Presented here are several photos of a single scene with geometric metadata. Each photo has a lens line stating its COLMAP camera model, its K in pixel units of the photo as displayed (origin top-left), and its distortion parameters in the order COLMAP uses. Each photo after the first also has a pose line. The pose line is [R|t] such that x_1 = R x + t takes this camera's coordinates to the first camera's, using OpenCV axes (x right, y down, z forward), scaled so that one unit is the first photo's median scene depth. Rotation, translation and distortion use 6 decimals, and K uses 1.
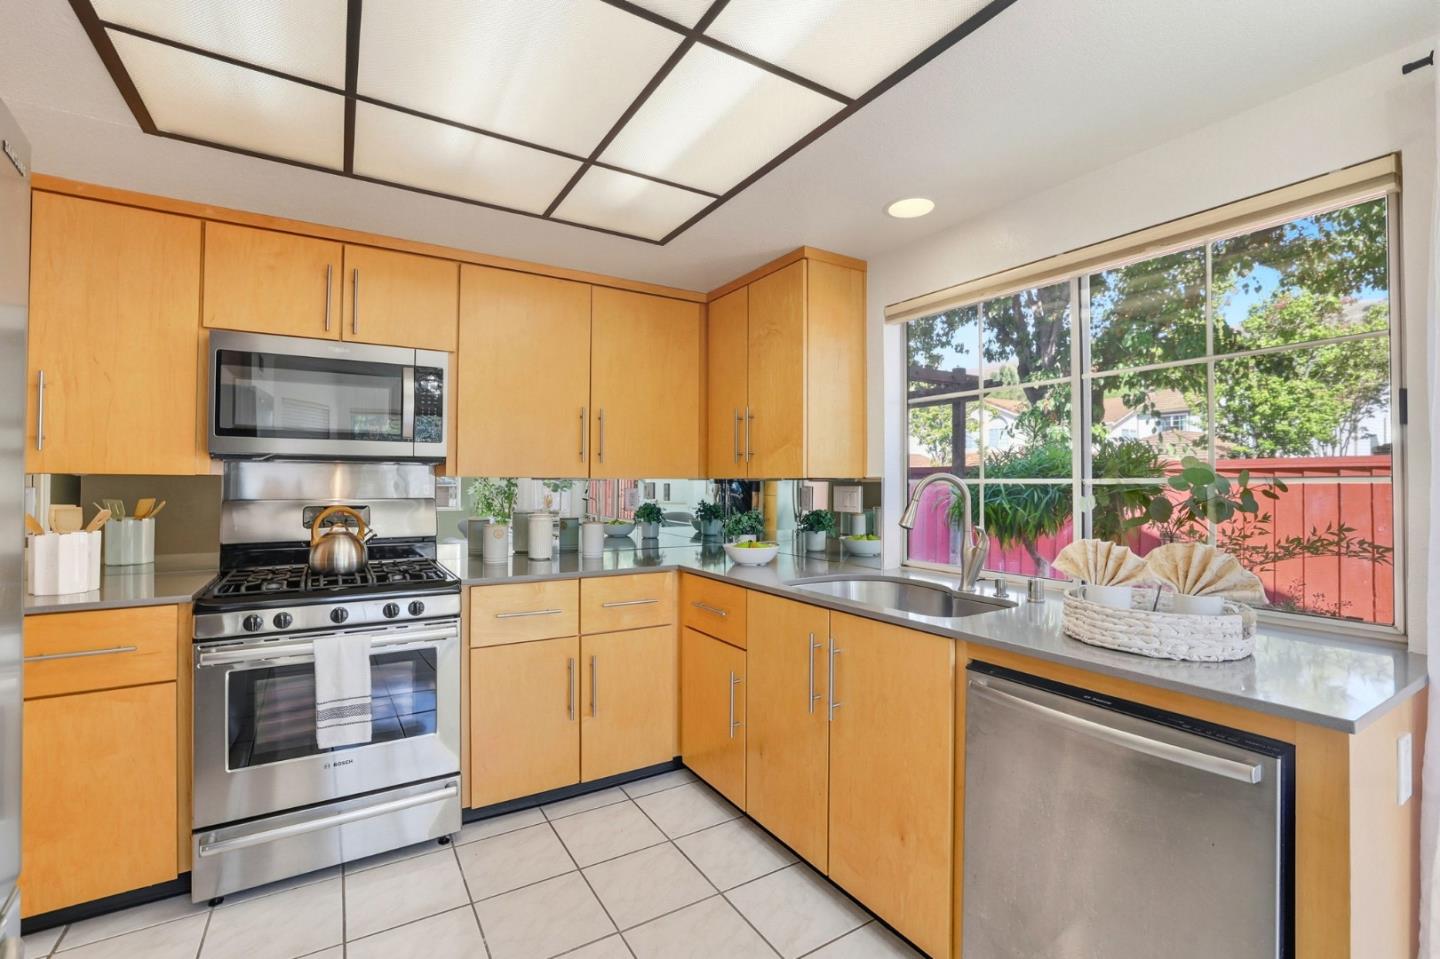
lens RADIAL K [[645.3, 0, 720.0], [0, 645.3, 479.5], [0, 0, 1]] dist [-0.028931, 0.000141]
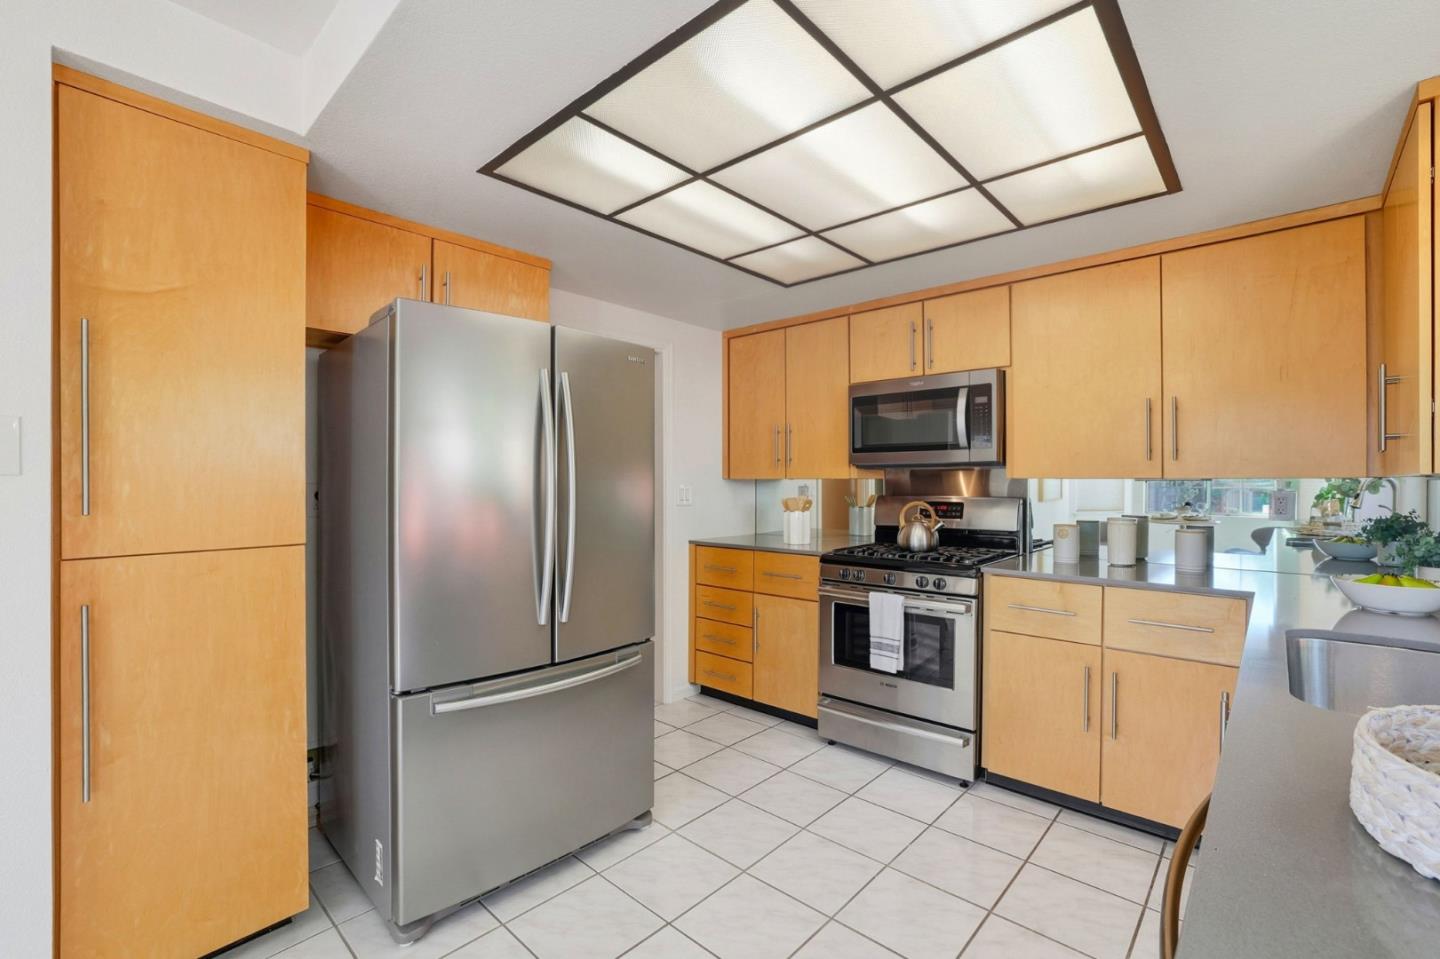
lens RADIAL K [[622.2, 0, 720.0], [0, 622.2, 479.5], [0, 0, 1]] dist [-0.001215, -0.000239]
pose [[0.276524, -0.001351, -0.961006, 0.564985], [0.015866, 0.999869, 0.003160, -0.013798], [0.960876, -0.016121, 0.276509, 0.248509]]
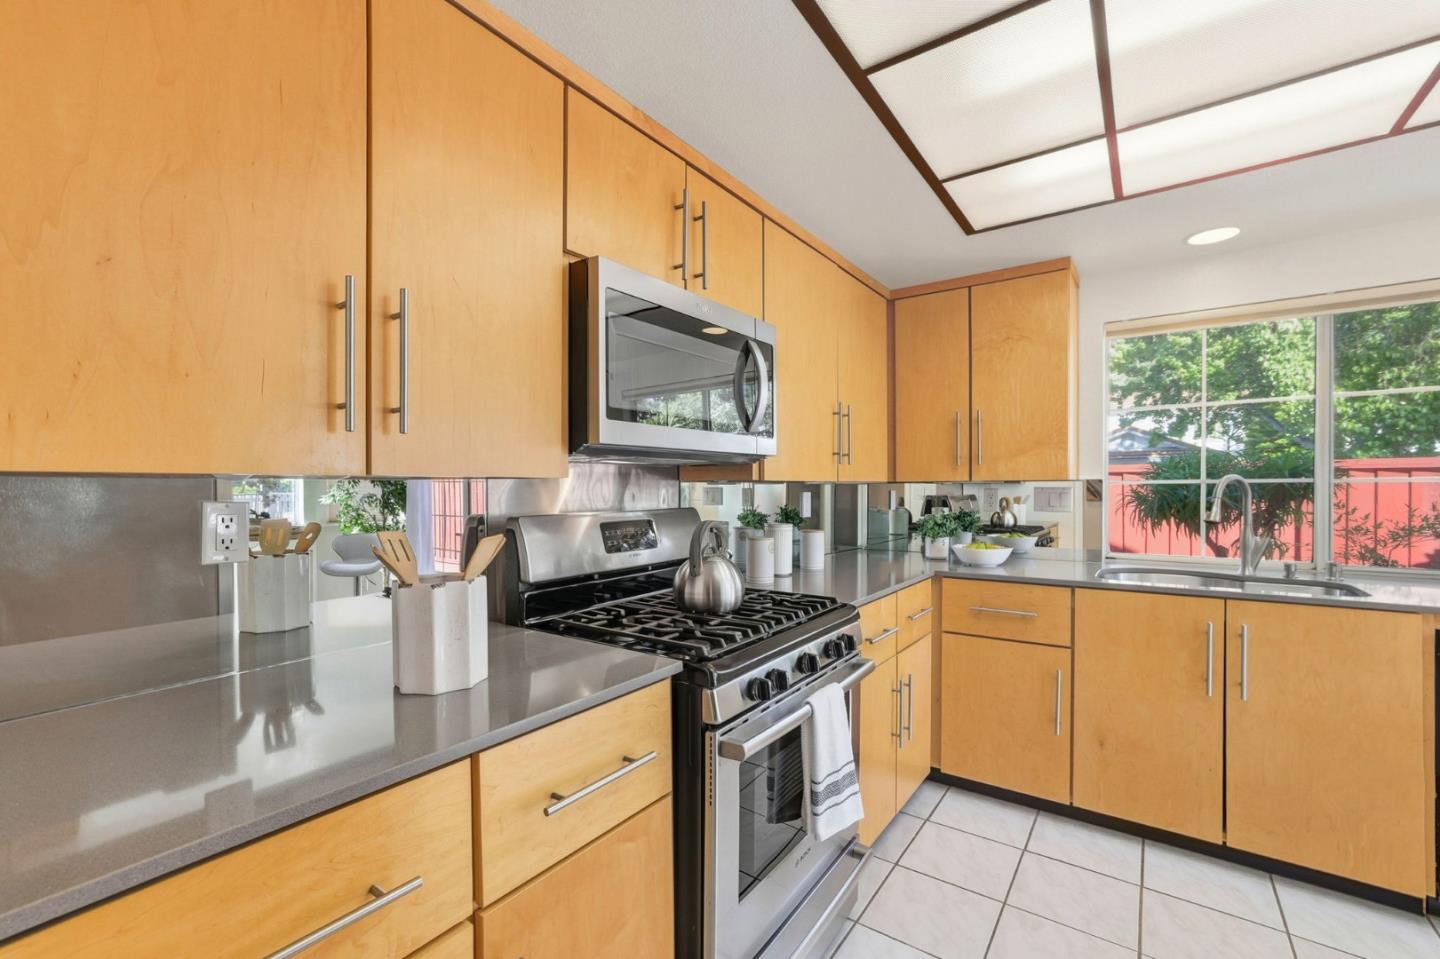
lens RADIAL K [[621.6, 0, 727.7], [0, 621.6, 496.0], [0, 0, 1]] dist [0.001182, 0.000032]
pose [[0.912515, -0.015505, 0.408748, -0.896324], [0.007481, 0.999747, 0.021222, -0.001111], [-0.408974, -0.016307, 0.912400, 0.339099]]
